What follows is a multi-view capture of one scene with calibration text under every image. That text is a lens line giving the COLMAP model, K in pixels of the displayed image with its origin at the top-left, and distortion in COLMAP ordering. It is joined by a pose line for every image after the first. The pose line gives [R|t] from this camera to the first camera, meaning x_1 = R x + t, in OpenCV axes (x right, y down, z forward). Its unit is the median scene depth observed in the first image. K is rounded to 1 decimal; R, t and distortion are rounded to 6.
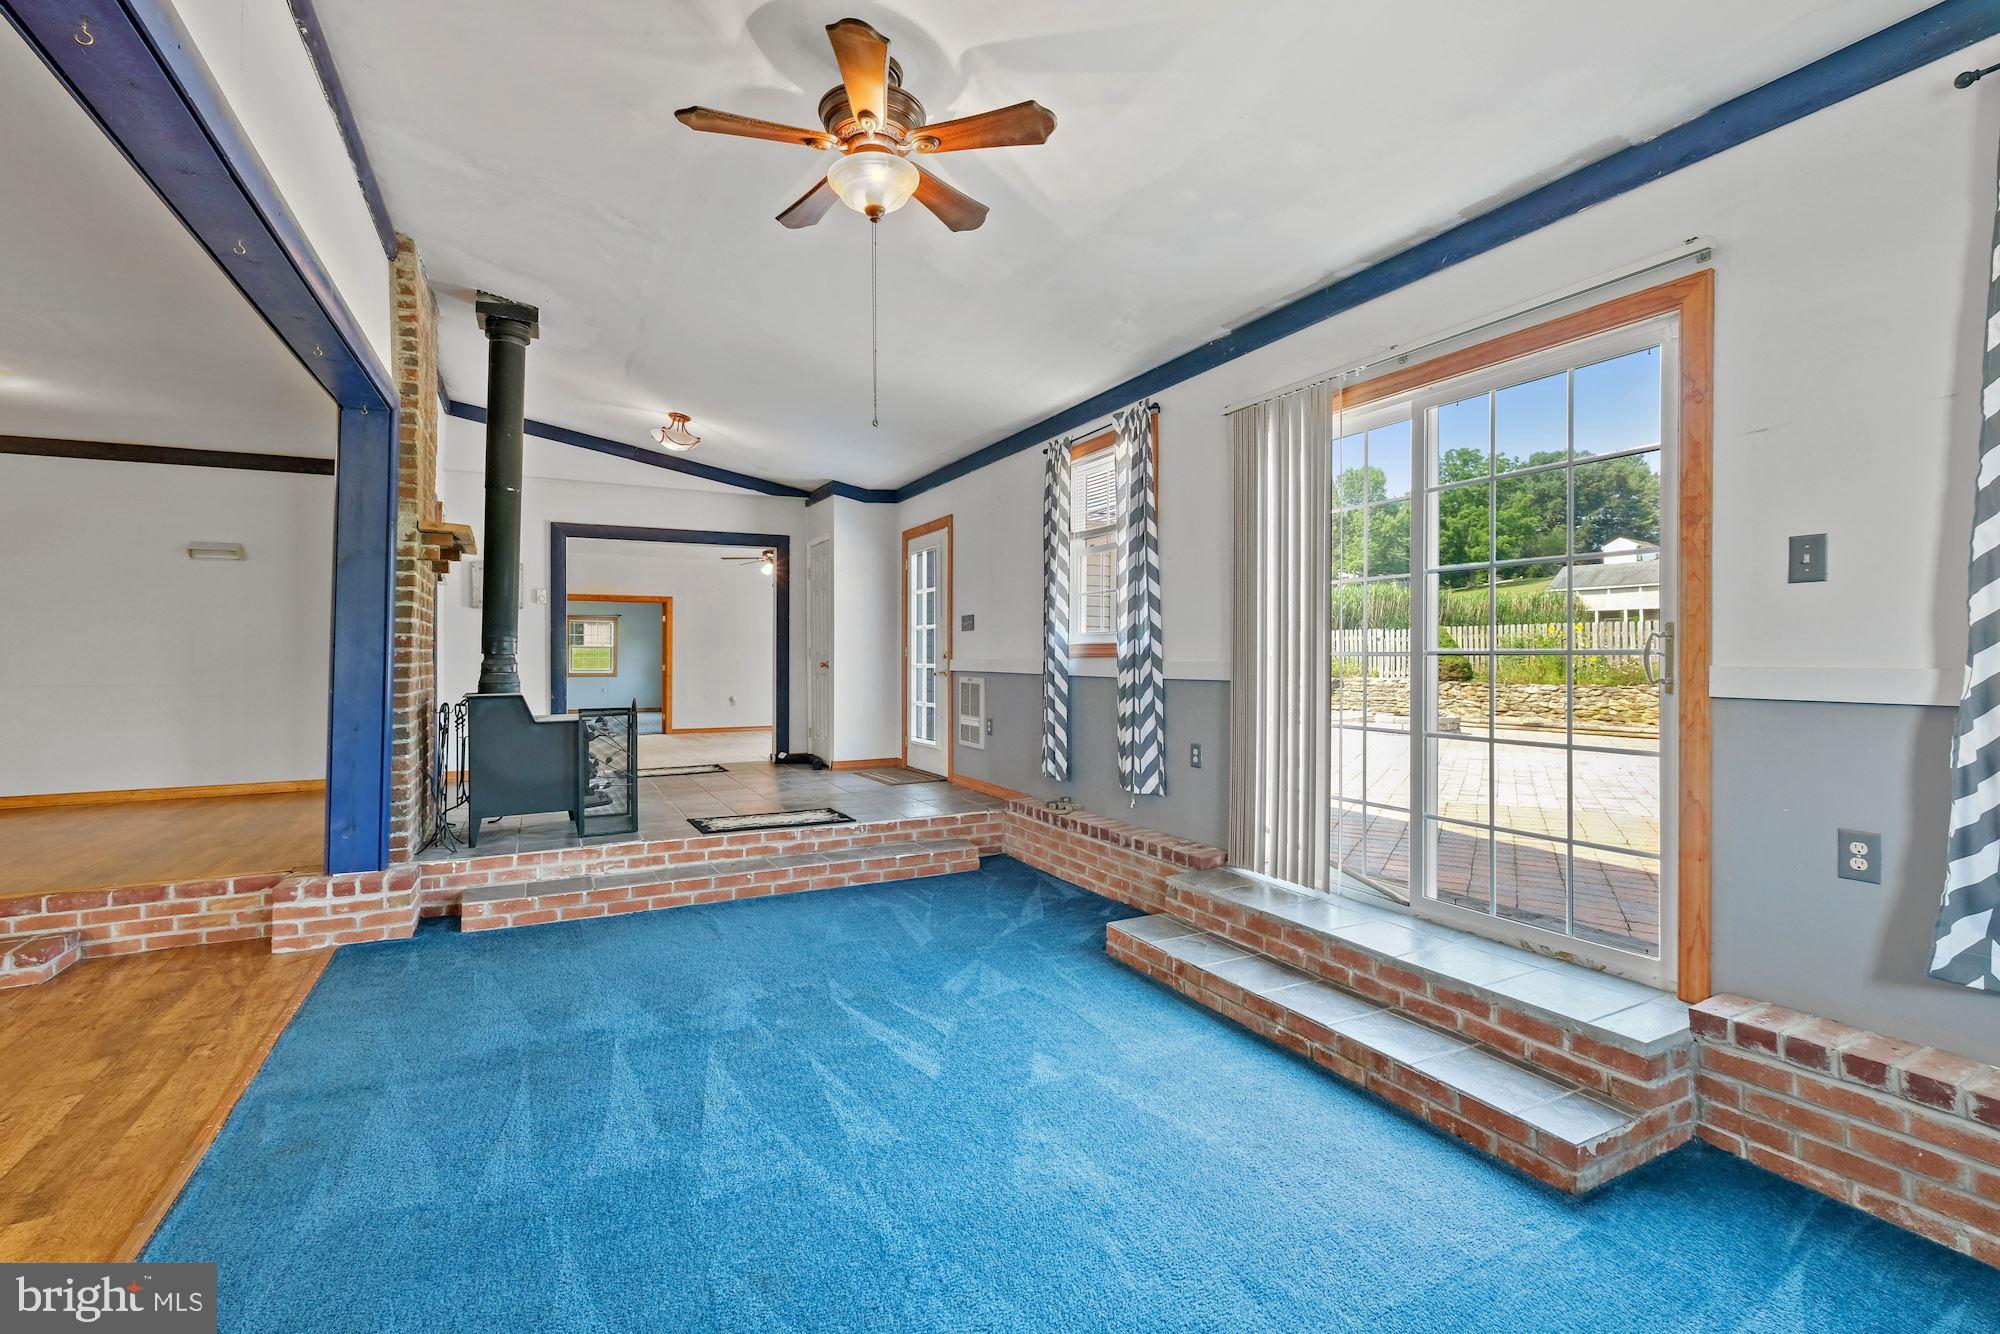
lens RADIAL K [[894.5, 0, 980.9], [0, 894.5, 662.2], [0, 0, 1]] dist [-0.014723, 0.000241]
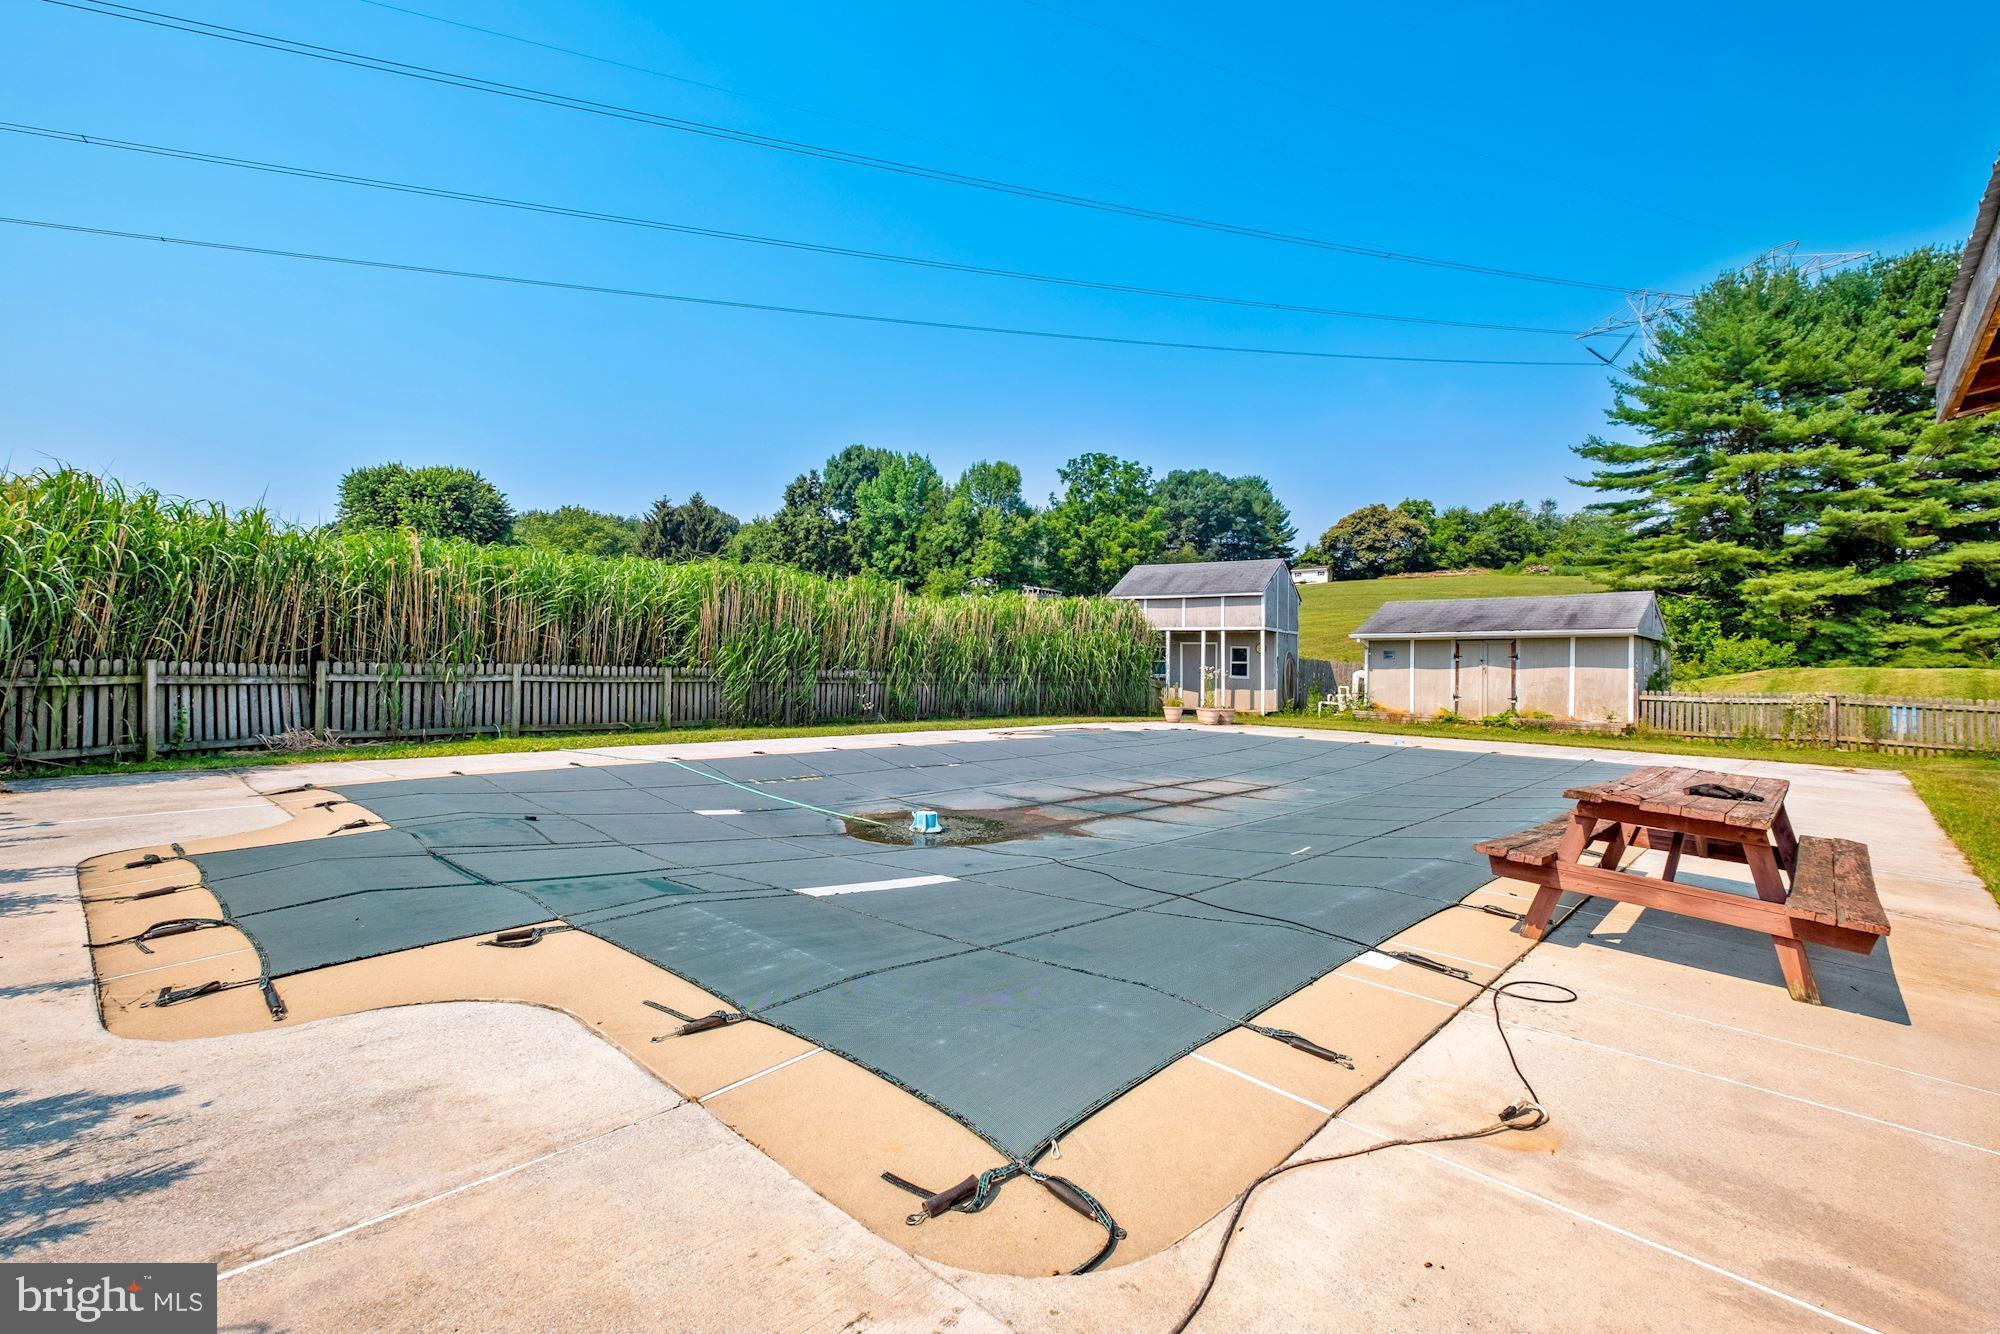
lens RADIAL K [[894.5, 0, 980.9], [0, 894.5, 662.2], [0, 0, 1]] dist [-0.014723, 0.000241]
pose [[0.947372, 0.028048, 0.318904, 0.138969], [-0.026022, 0.999605, -0.010614, -0.009214], [-0.319075, 0.001757, 0.947728, 0.161997]]
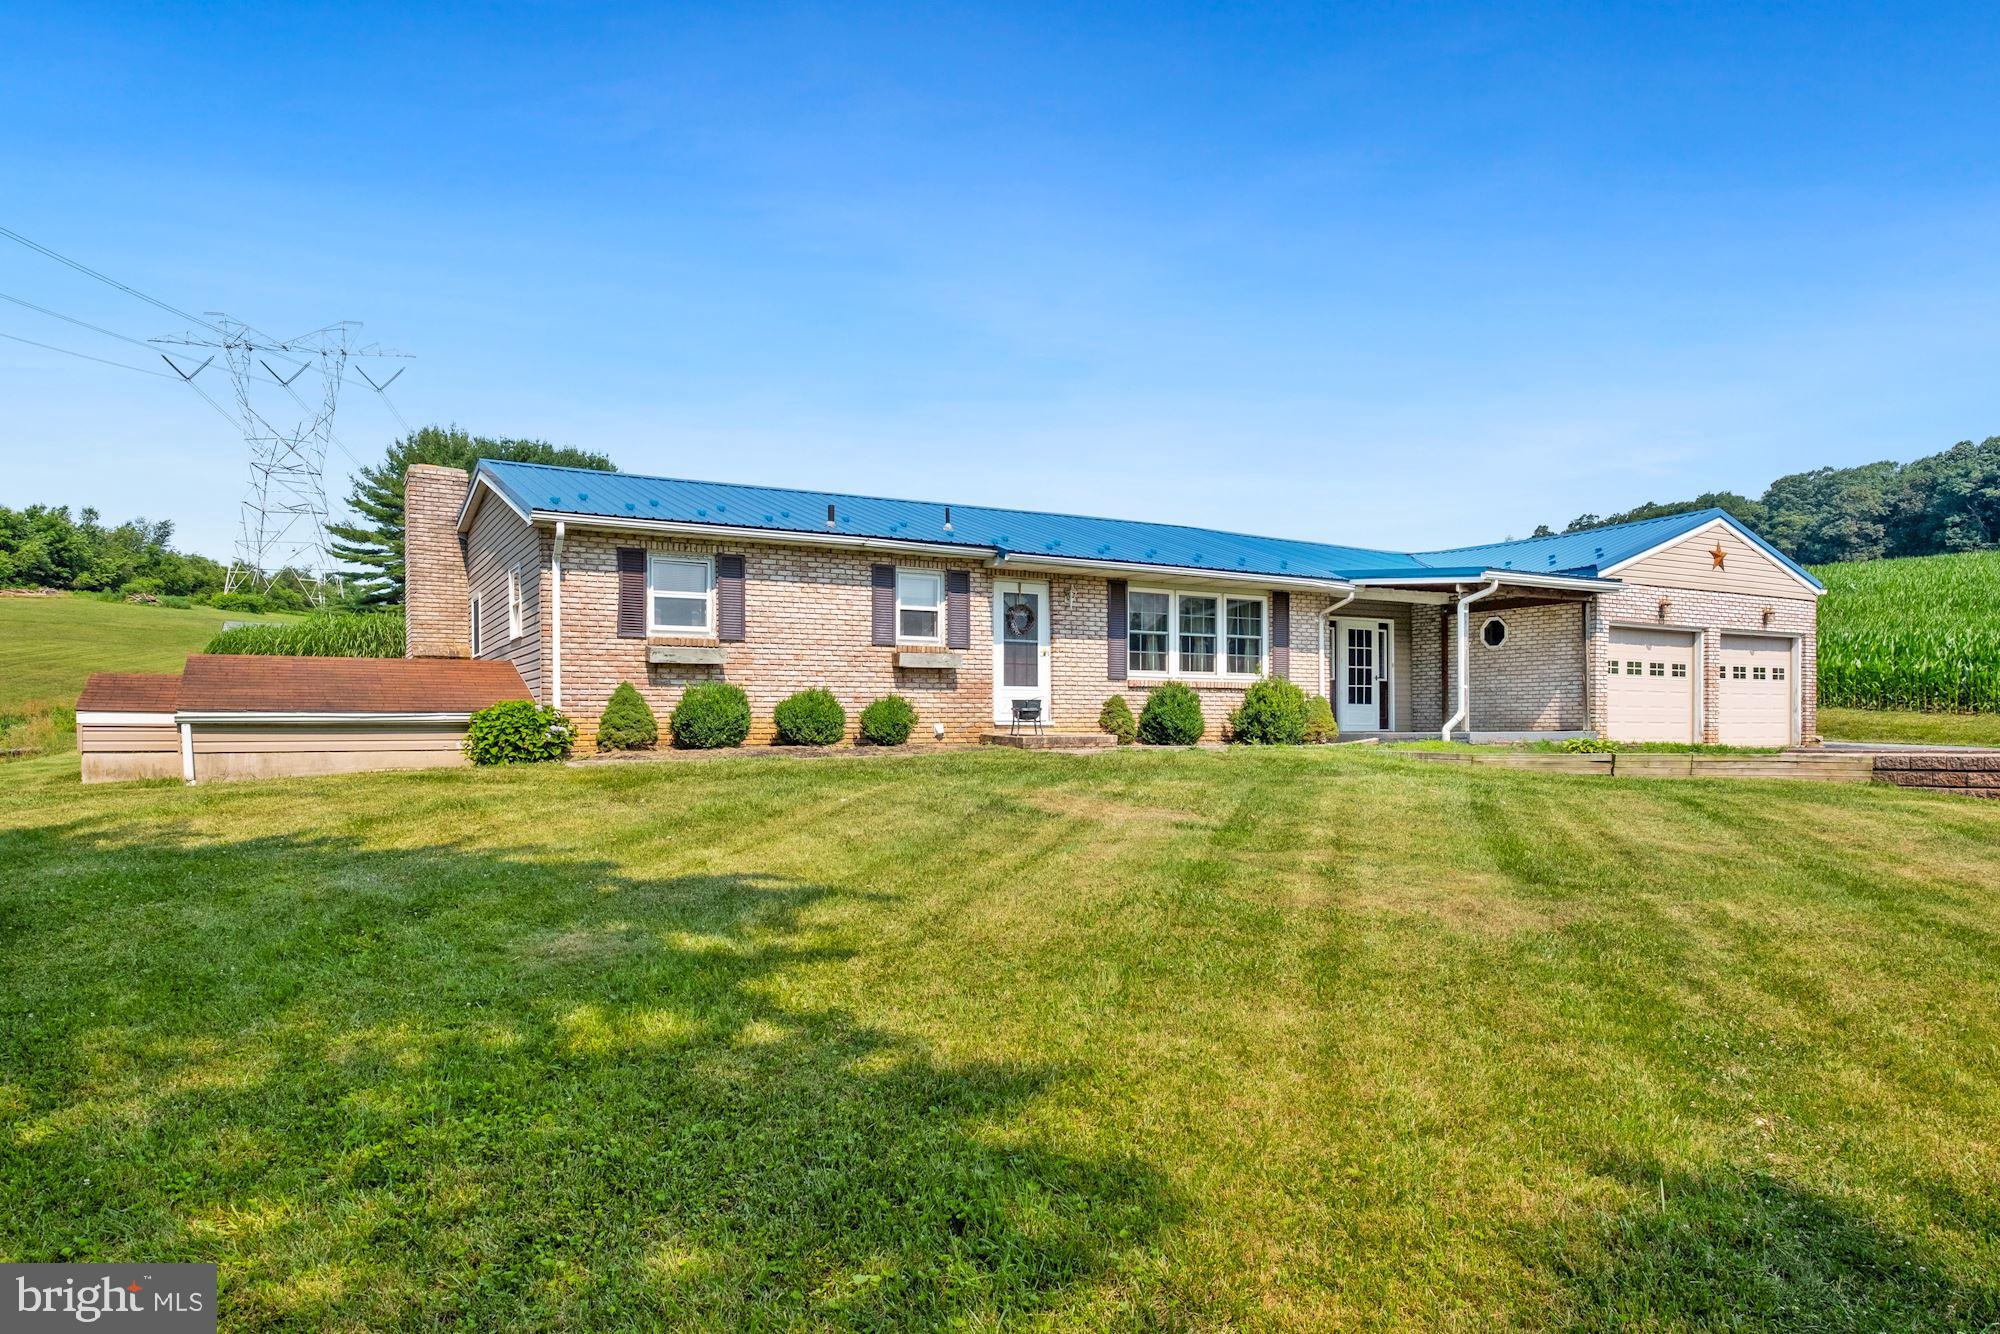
lens RADIAL K [[1294.8, 0, 1000.0], [0, 1294.8, 667.0], [0, 0, 1]] dist [-0.000761, -0.000573]
pose [[-0.073428, 0.049253, 0.996084, -0.336137], [0.011983, 0.998751, -0.048501, 0.005765], [-0.997229, 0.008375, -0.073927, 0.125134]]
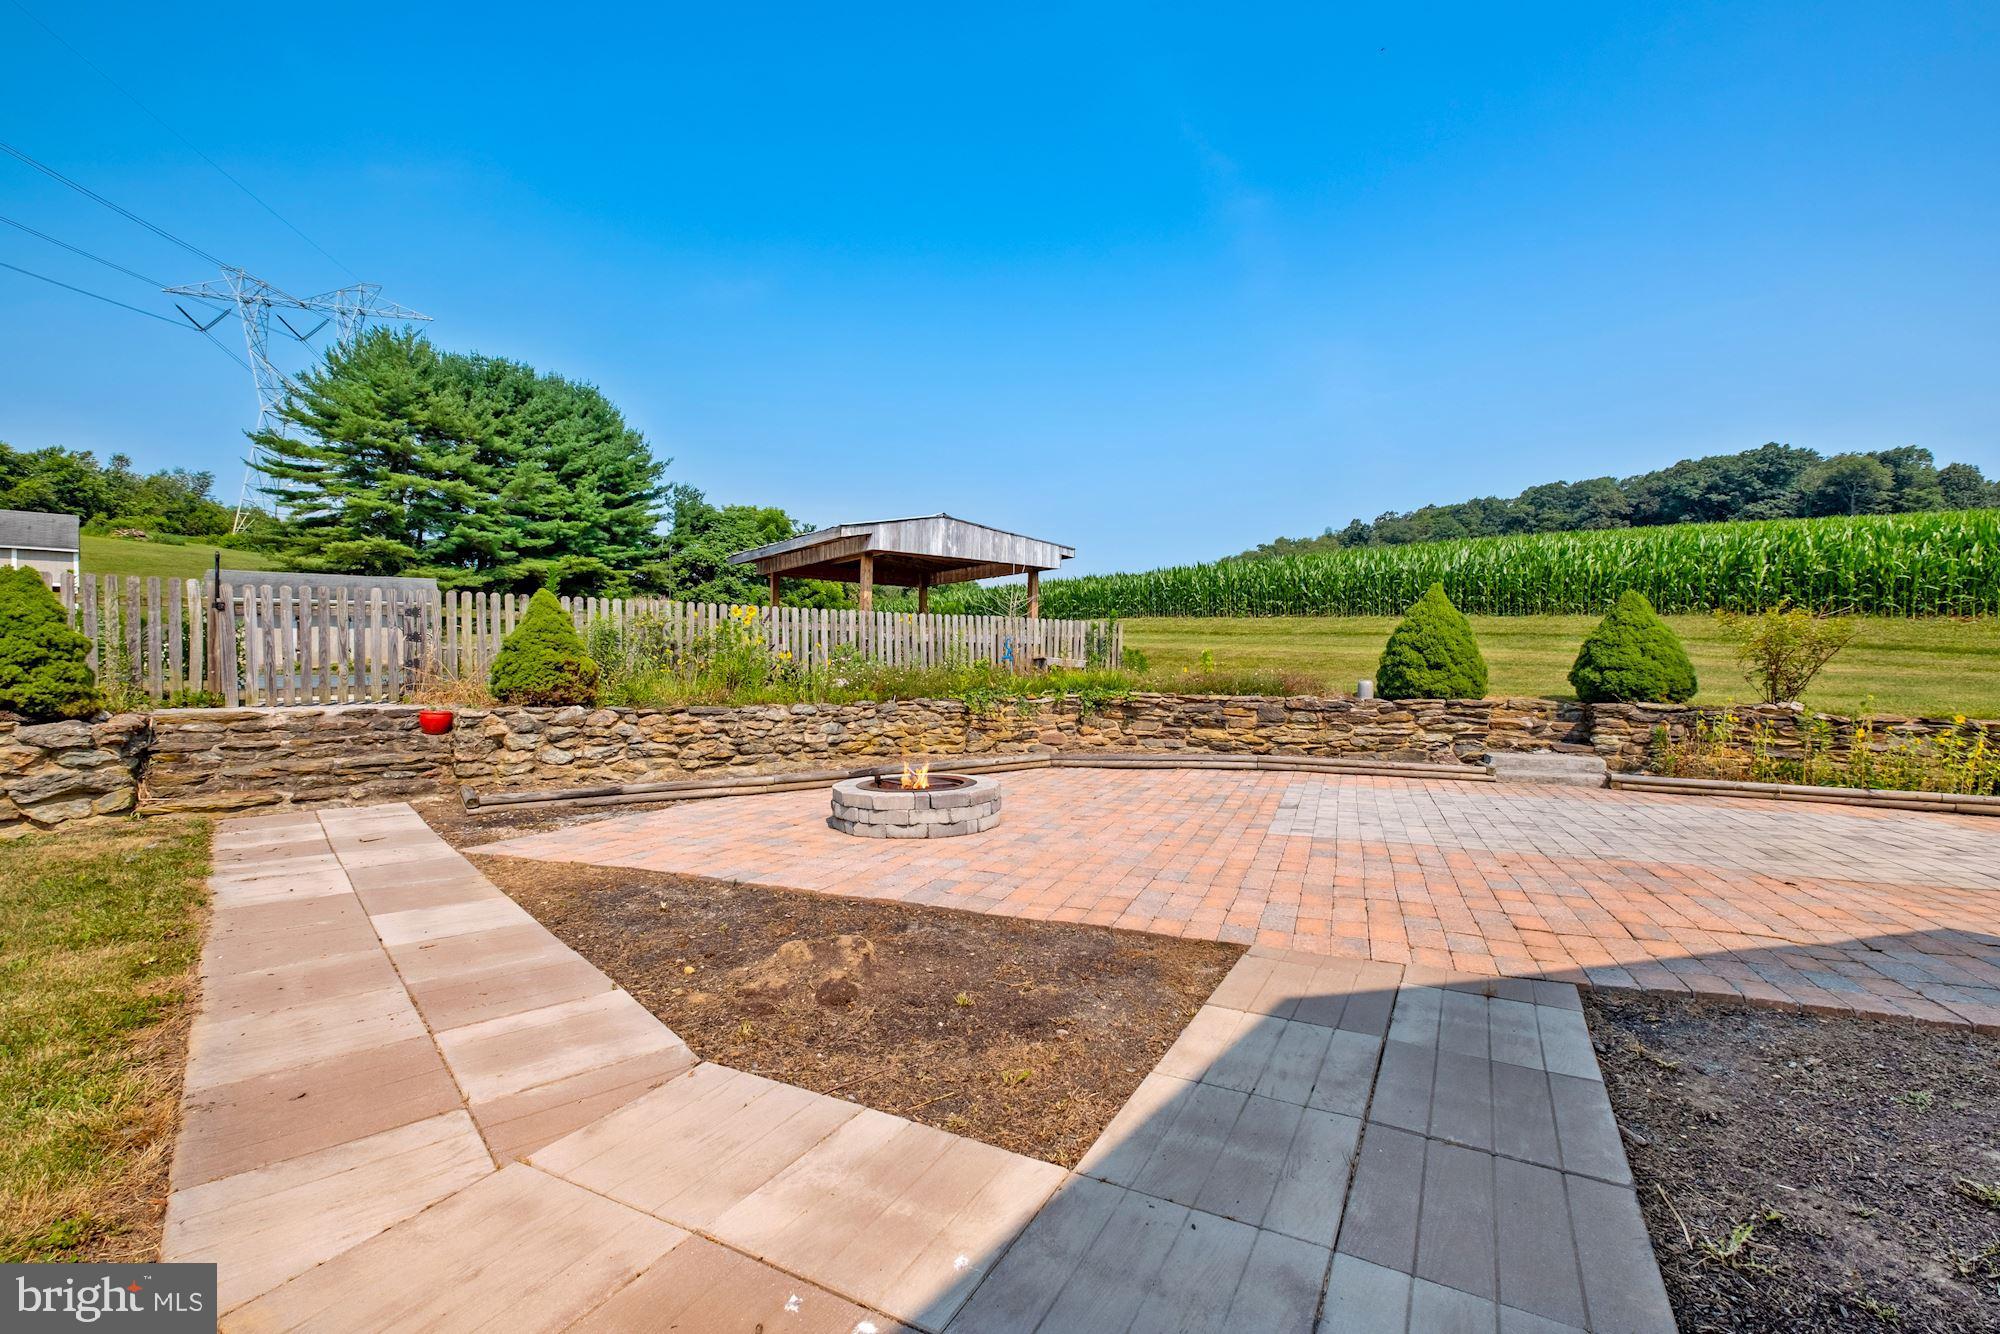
lens RADIAL K [[892.1, 0, 1000.8], [0, 892.1, 658.2], [0, 0, 1]] dist [-0.000544, -0.000058]
pose [[-0.147693, 0.010610, 0.988976, 0.004687], [0.002343, 0.999943, -0.010378, 0.000156], [-0.989030, 0.000785, -0.147710, 0.155916]]
